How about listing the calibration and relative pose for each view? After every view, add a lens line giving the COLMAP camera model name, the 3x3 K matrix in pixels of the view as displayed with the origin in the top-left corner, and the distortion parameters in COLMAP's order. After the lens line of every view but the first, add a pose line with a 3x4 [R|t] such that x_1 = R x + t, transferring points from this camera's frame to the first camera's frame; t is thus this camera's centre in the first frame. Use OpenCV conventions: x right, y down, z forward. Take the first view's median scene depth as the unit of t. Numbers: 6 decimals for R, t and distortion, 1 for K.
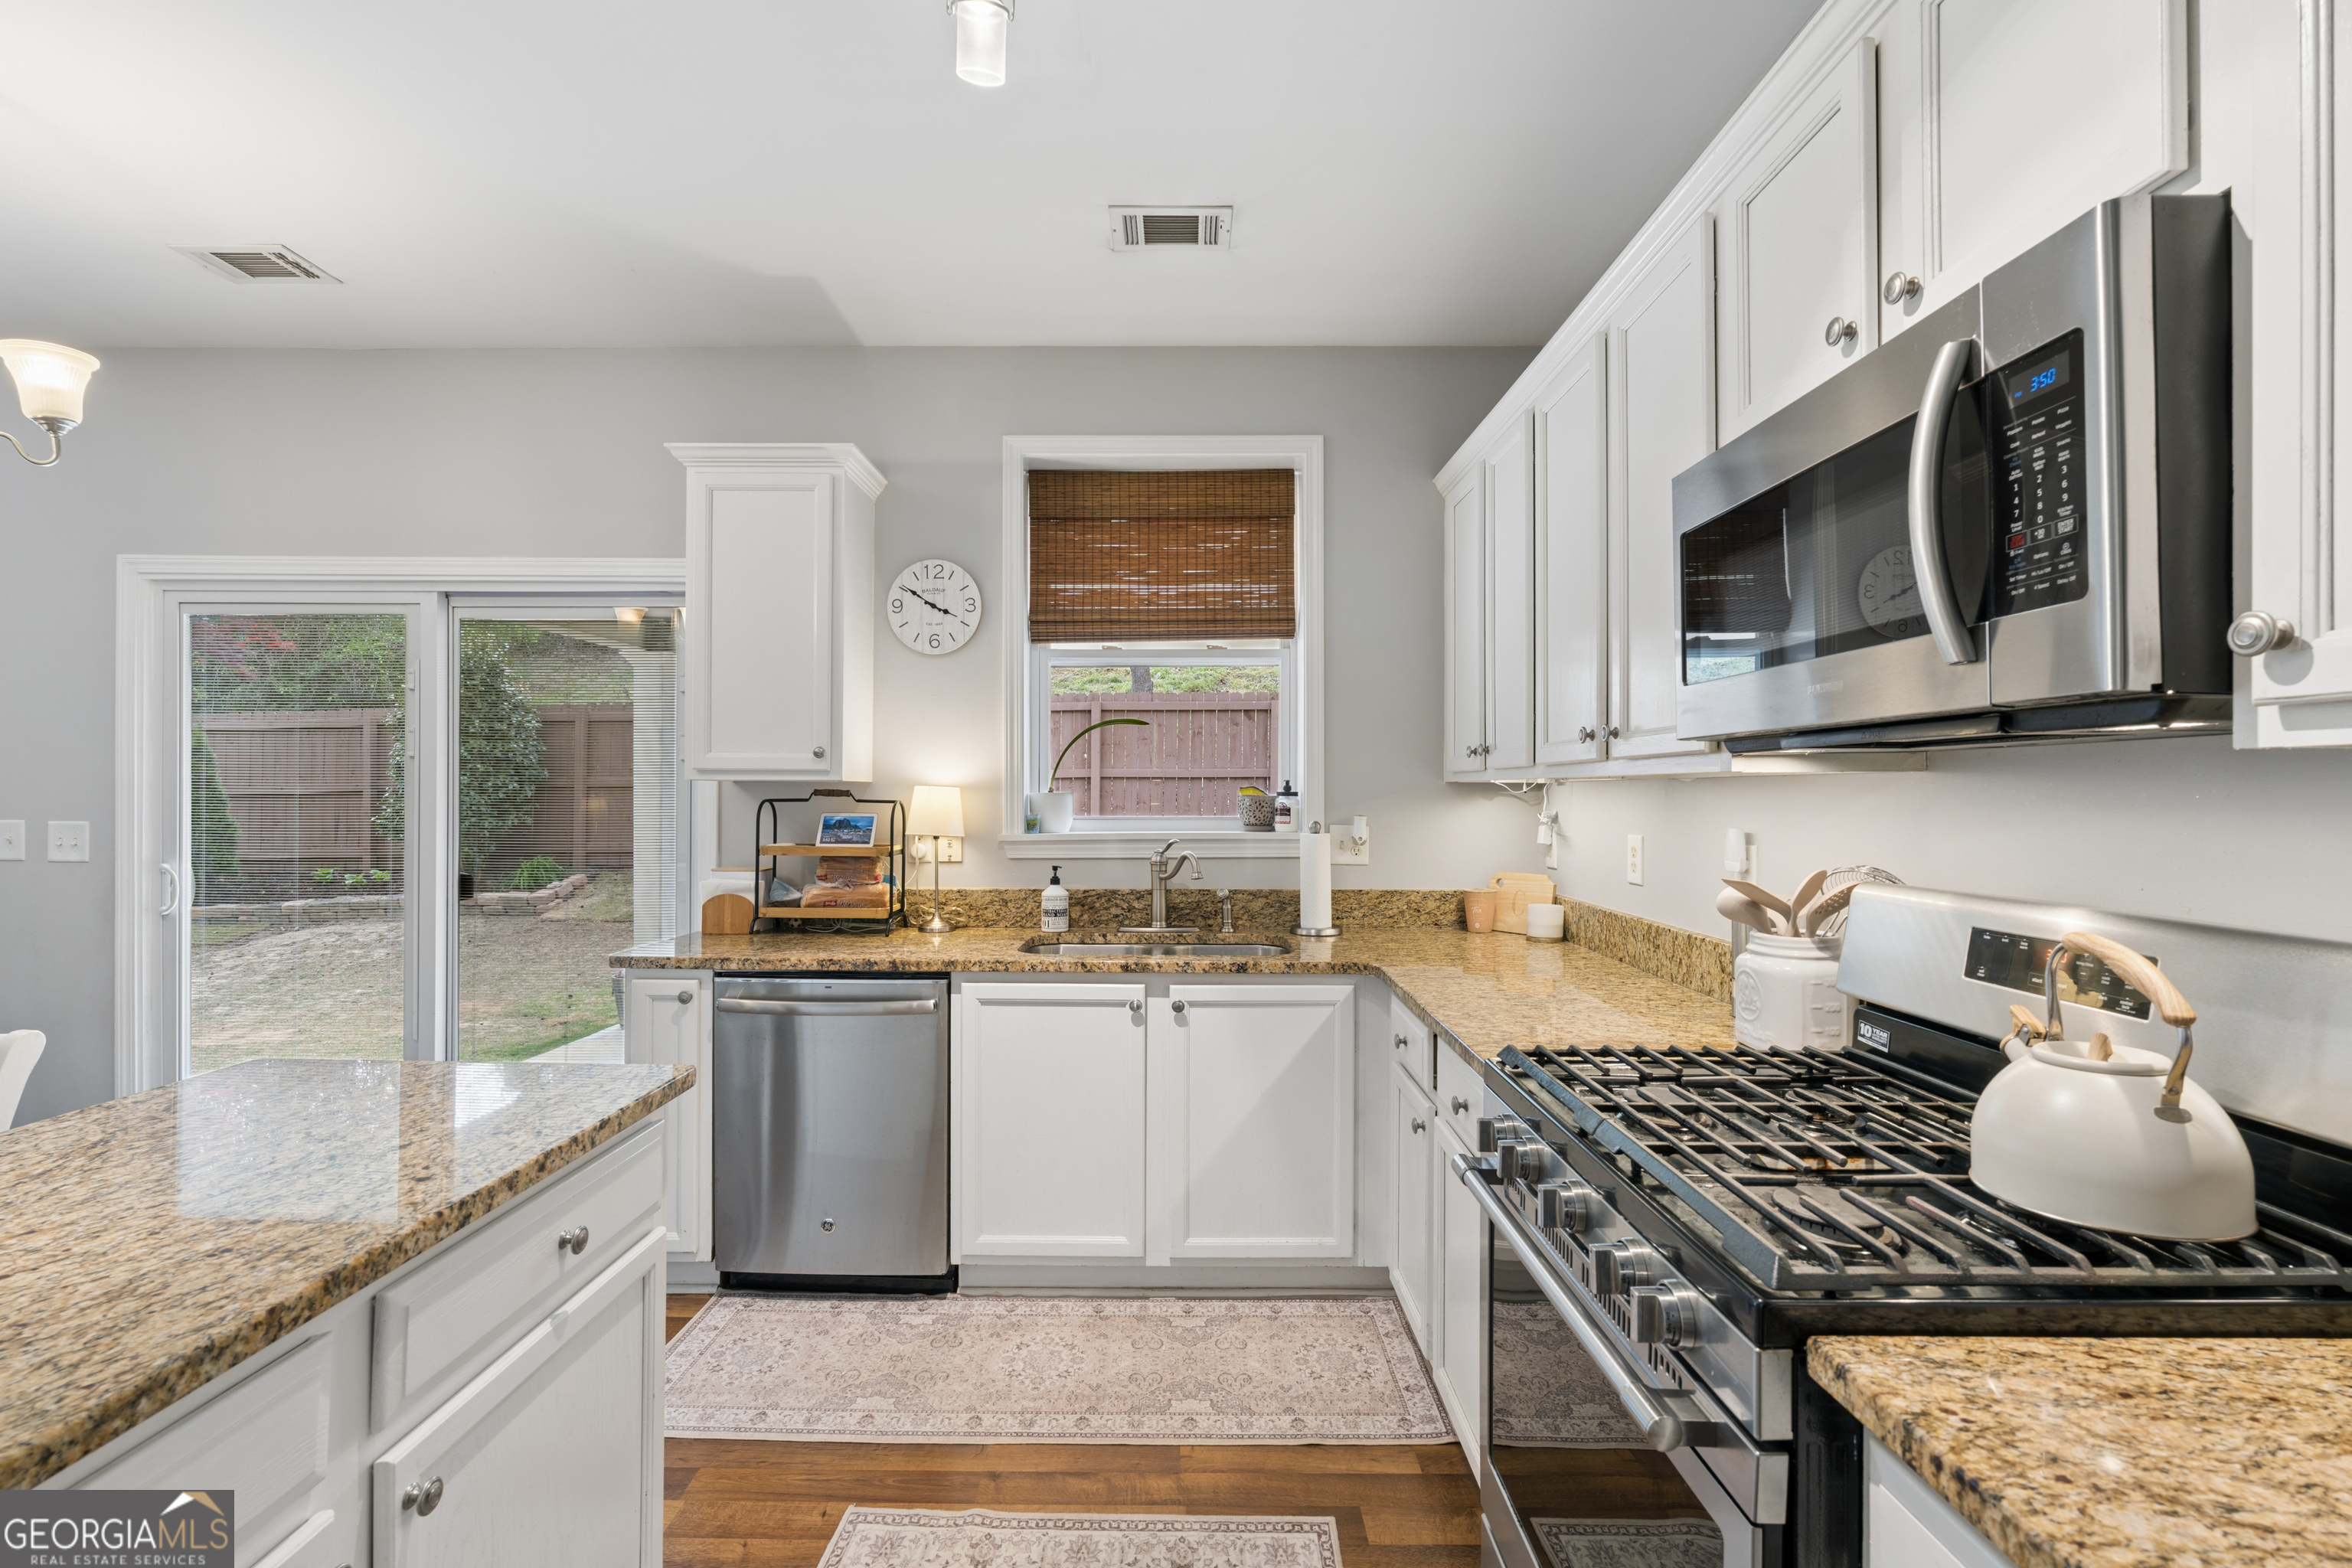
lens RADIAL K [[1028.2, 0, 1177.4], [0, 1028.2, 793.0], [0, 0, 1]] dist [-0.009730, 0.002140]
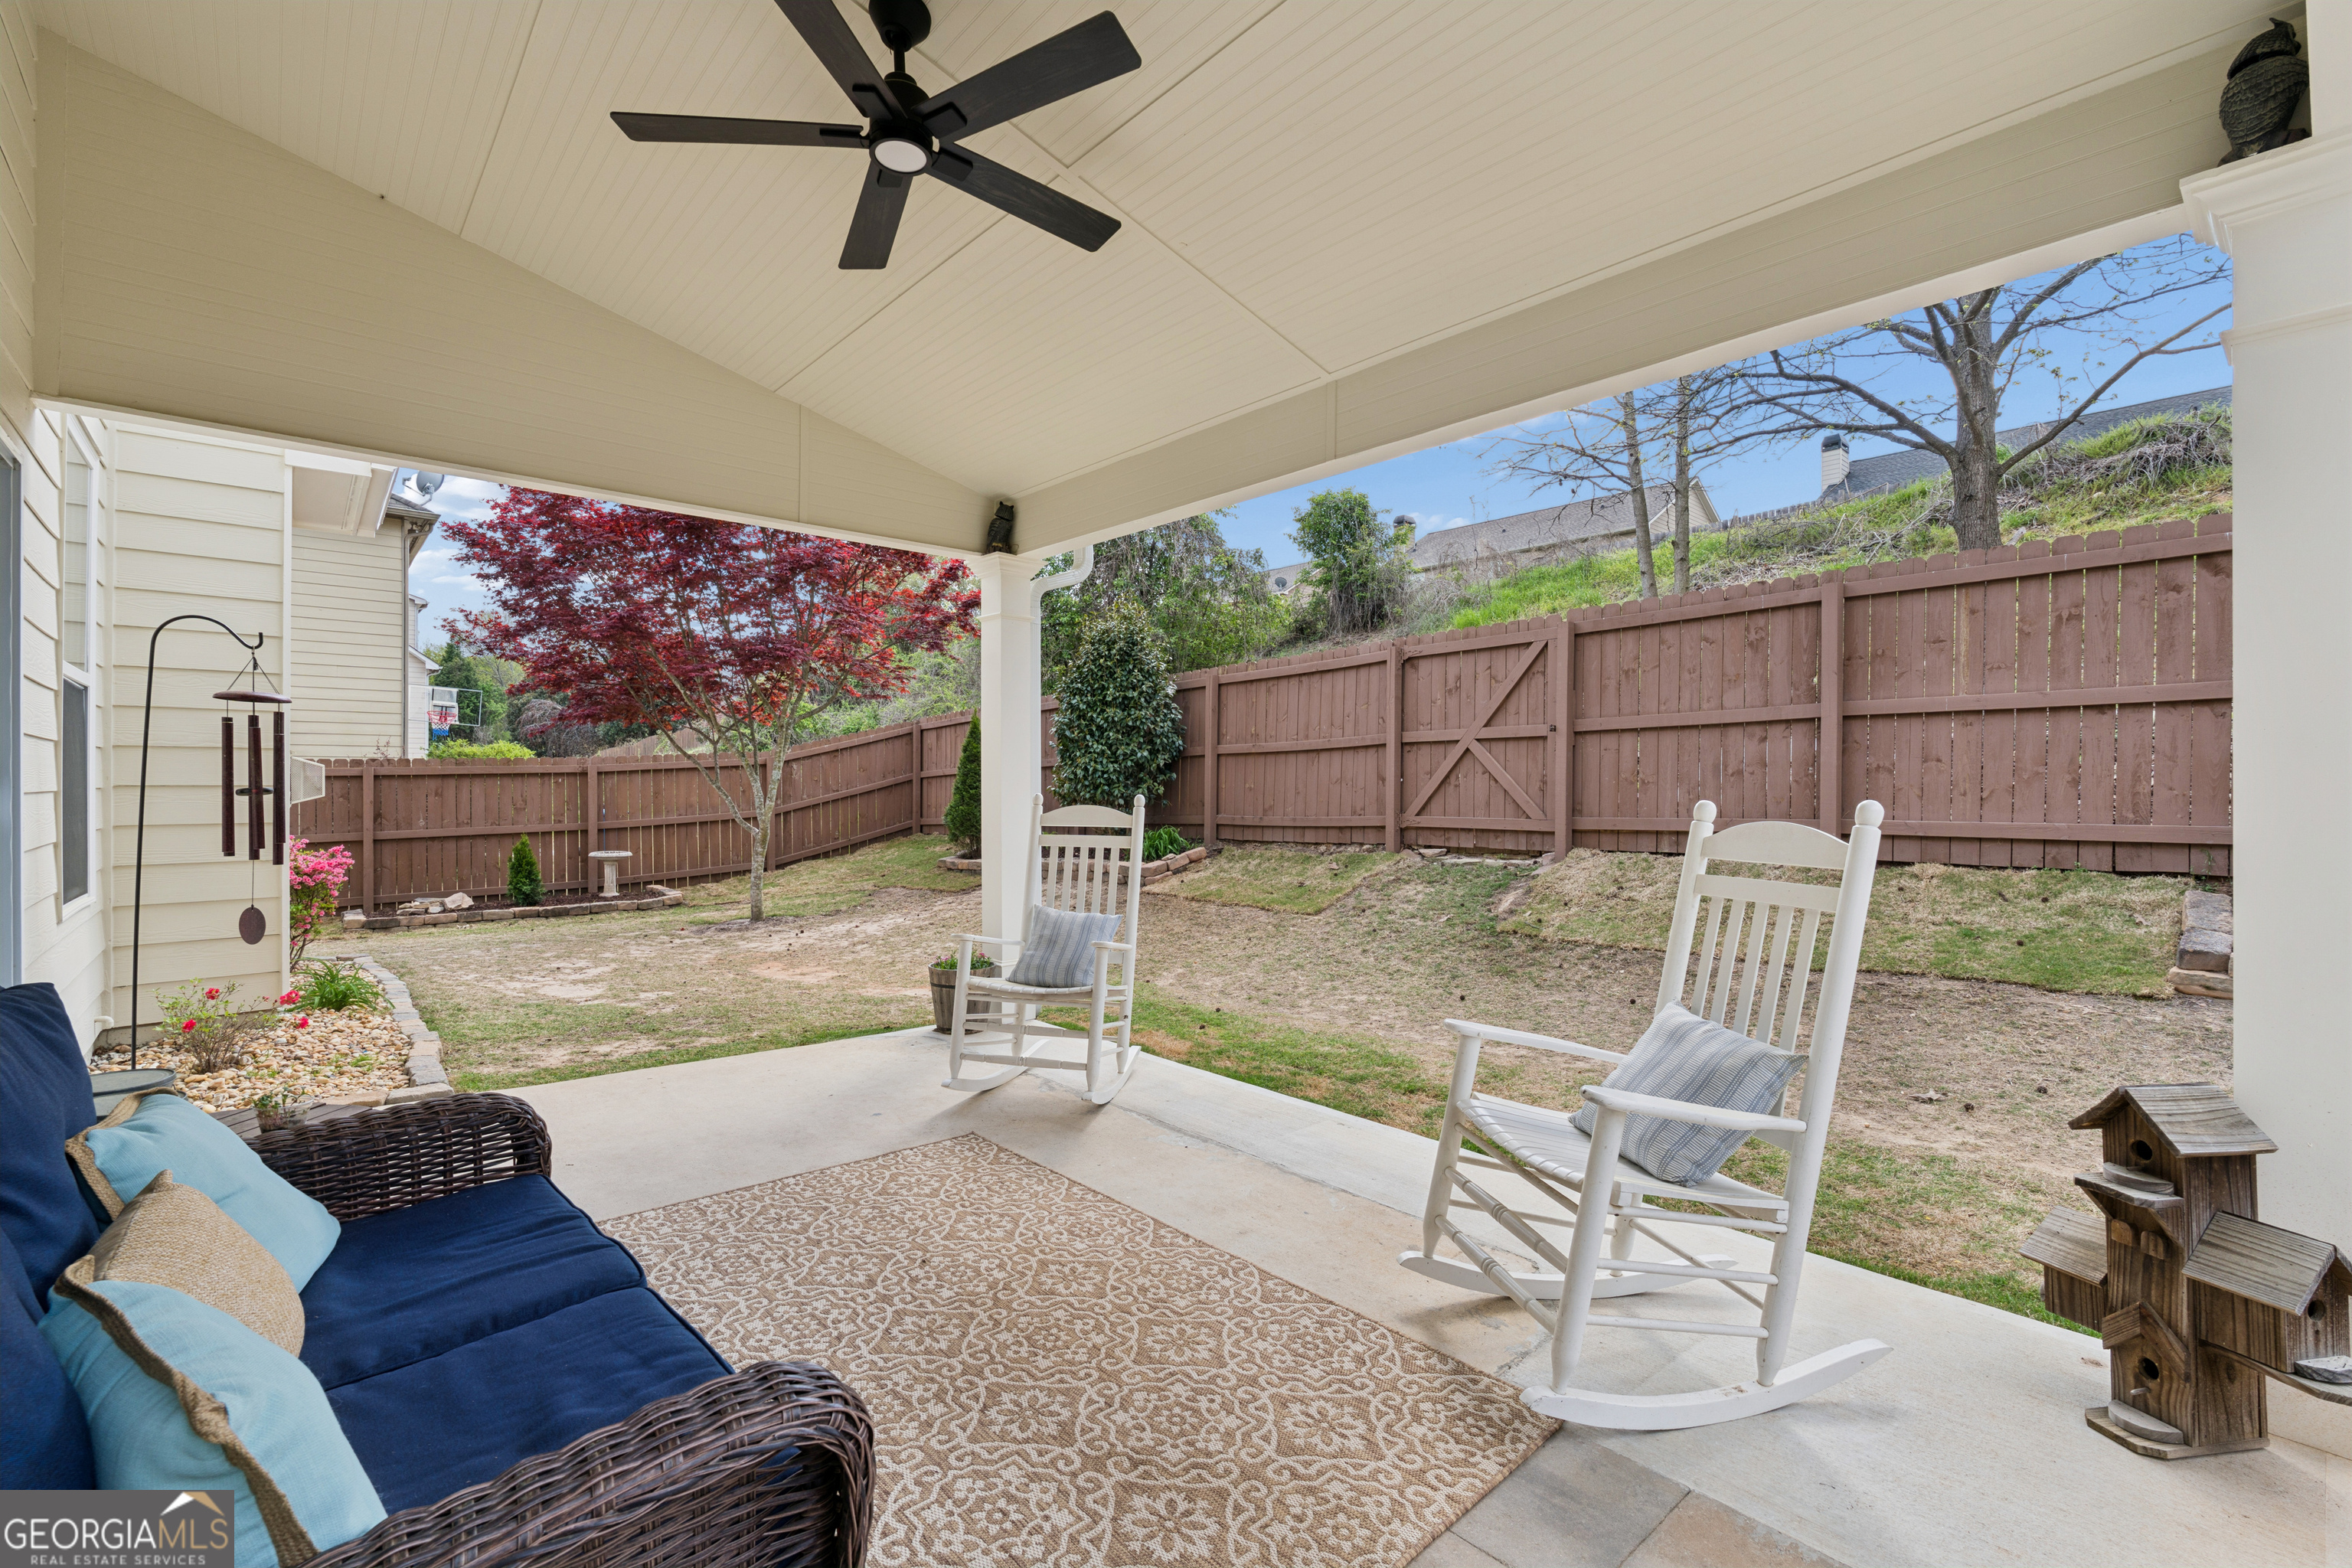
lens RADIAL K [[1028.2, 0, 1174.3], [0, 1028.2, 786.7], [0, 0, 1]] dist [-0.009730, 0.002140]
pose [[0.663940, -0.000270, -0.747786, 0.364069], [-0.000170, 1.000000, -0.000512, 0.083882], [0.747786, 0.000467, 0.663940, 1.248957]]
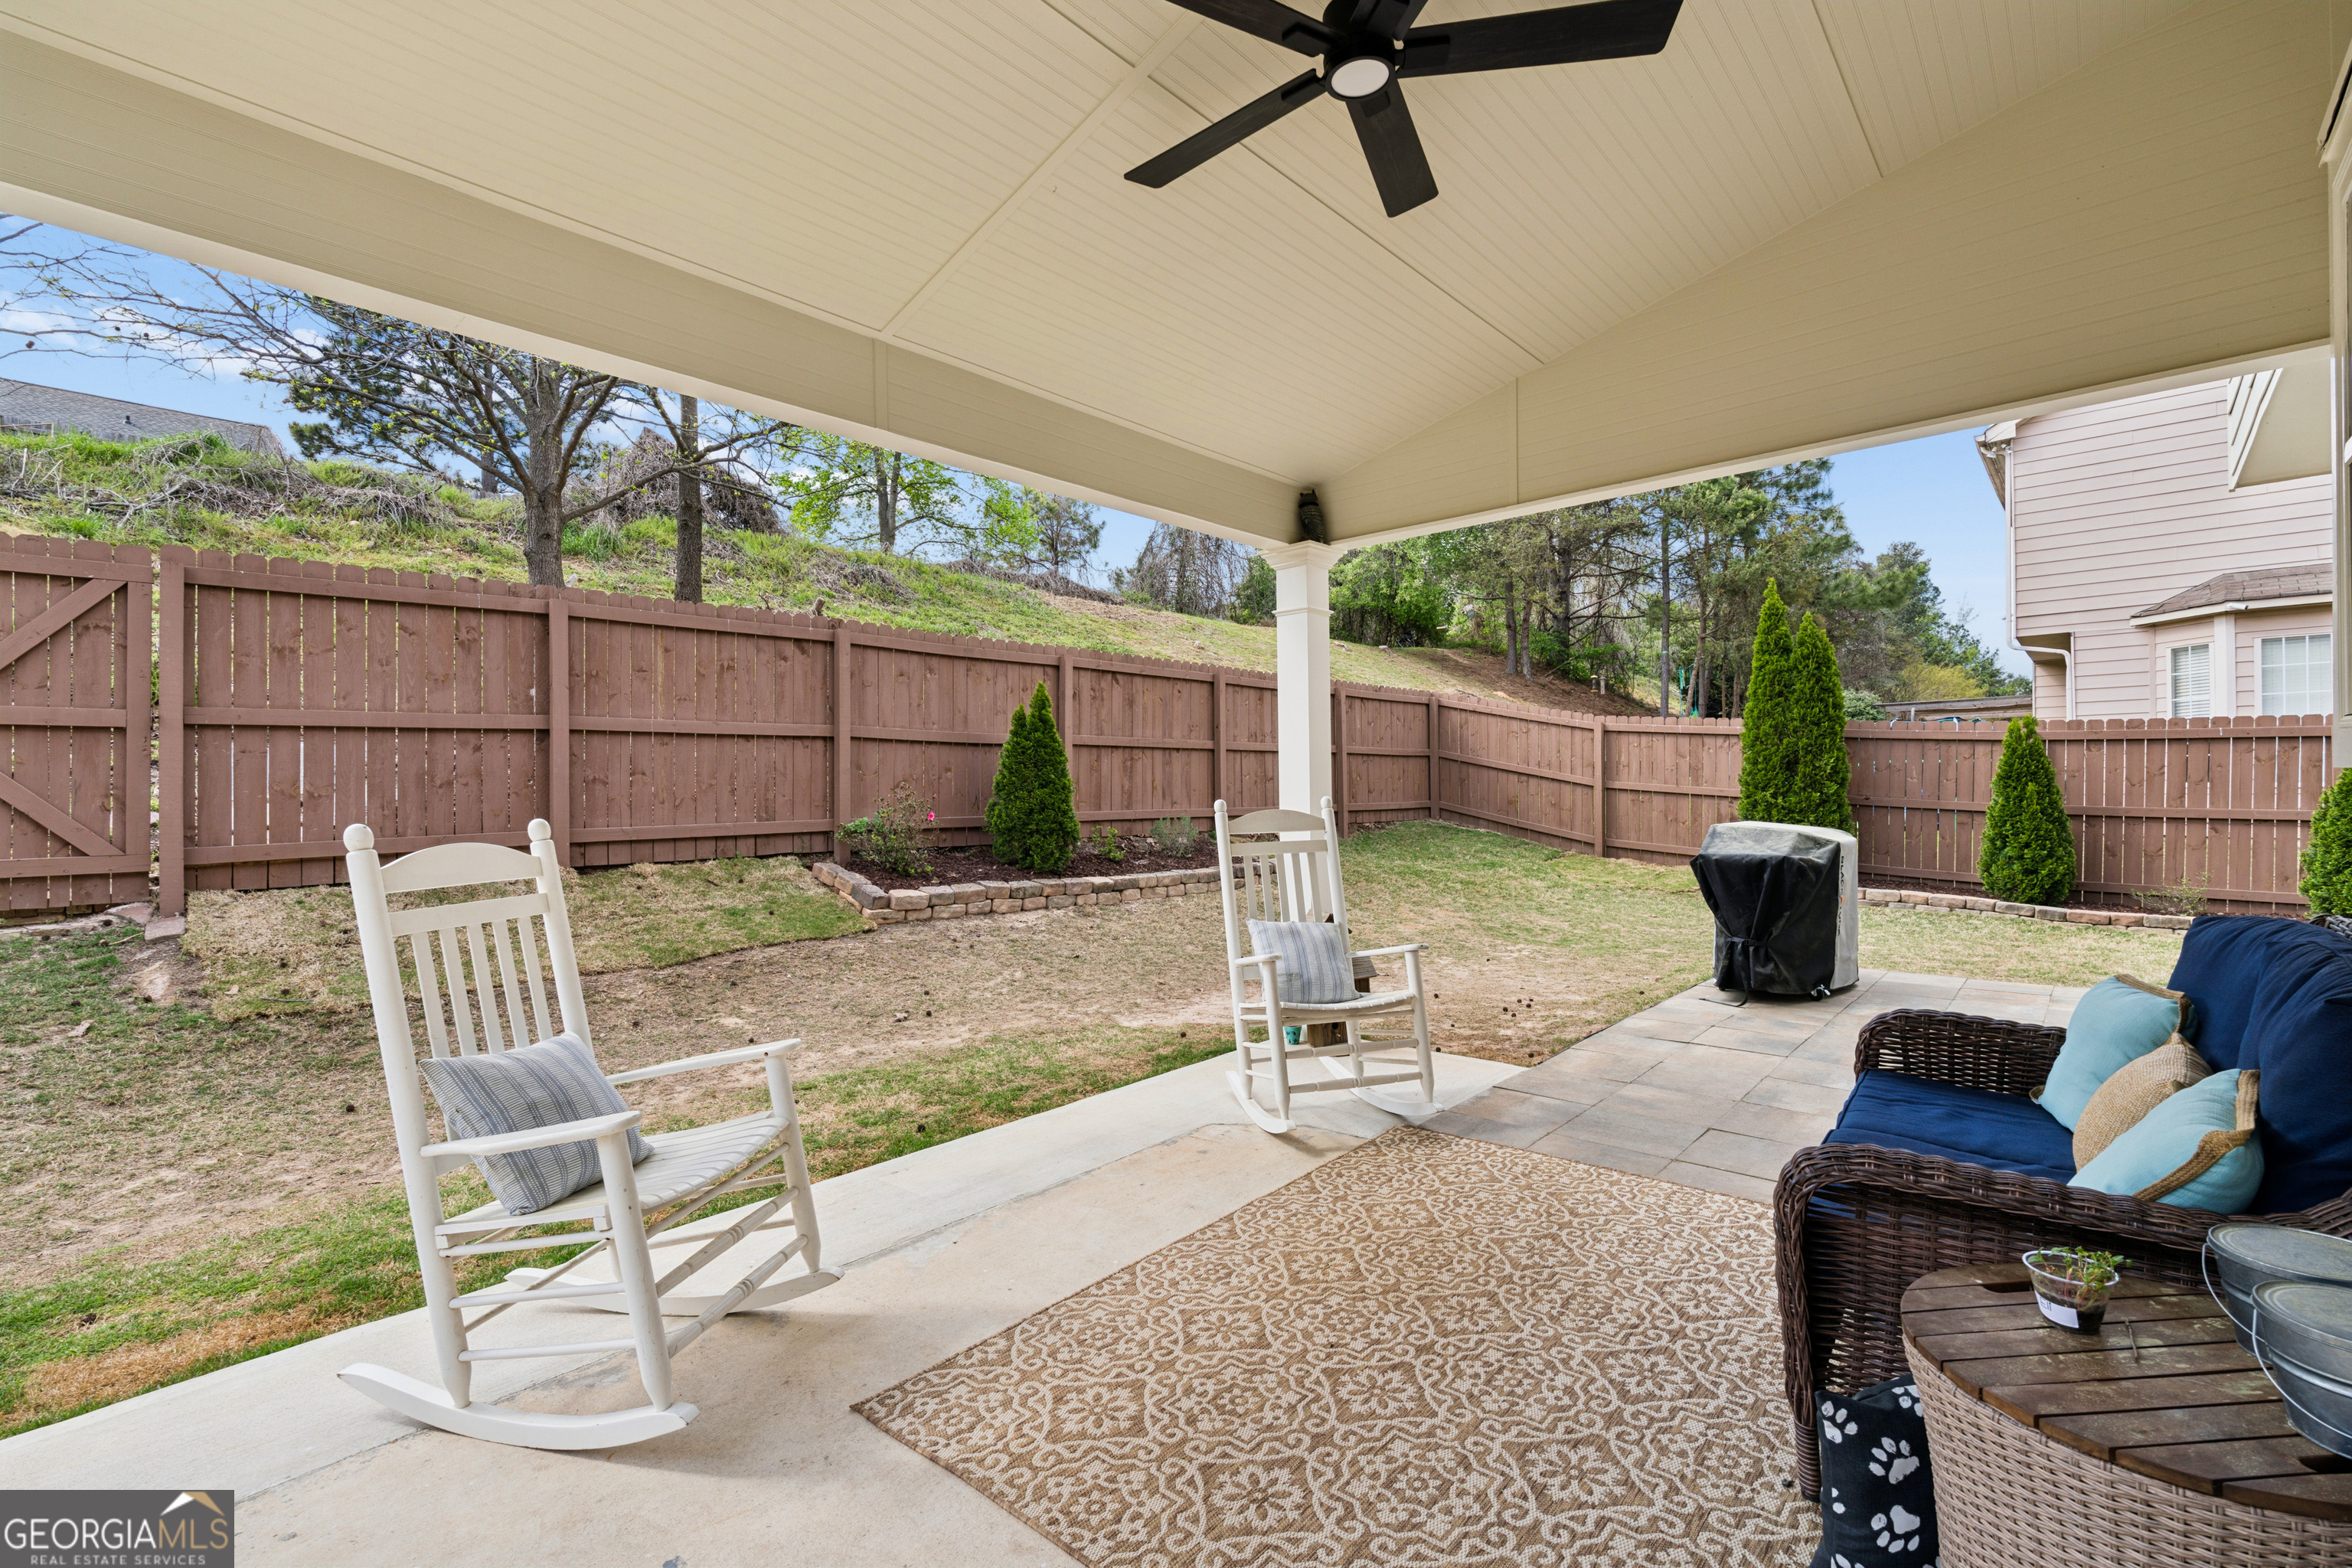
lens RADIAL K [[1028.2, 0, 1174.7], [0, 1028.2, 784.4], [0, 0, 1]] dist [-0.009730, 0.002140]
pose [[0.671085, -0.008354, 0.741333, -0.981209], [0.013633, 0.999906, -0.001073, 0.074658], [-0.741255, 0.010827, 0.671136, 1.244912]]
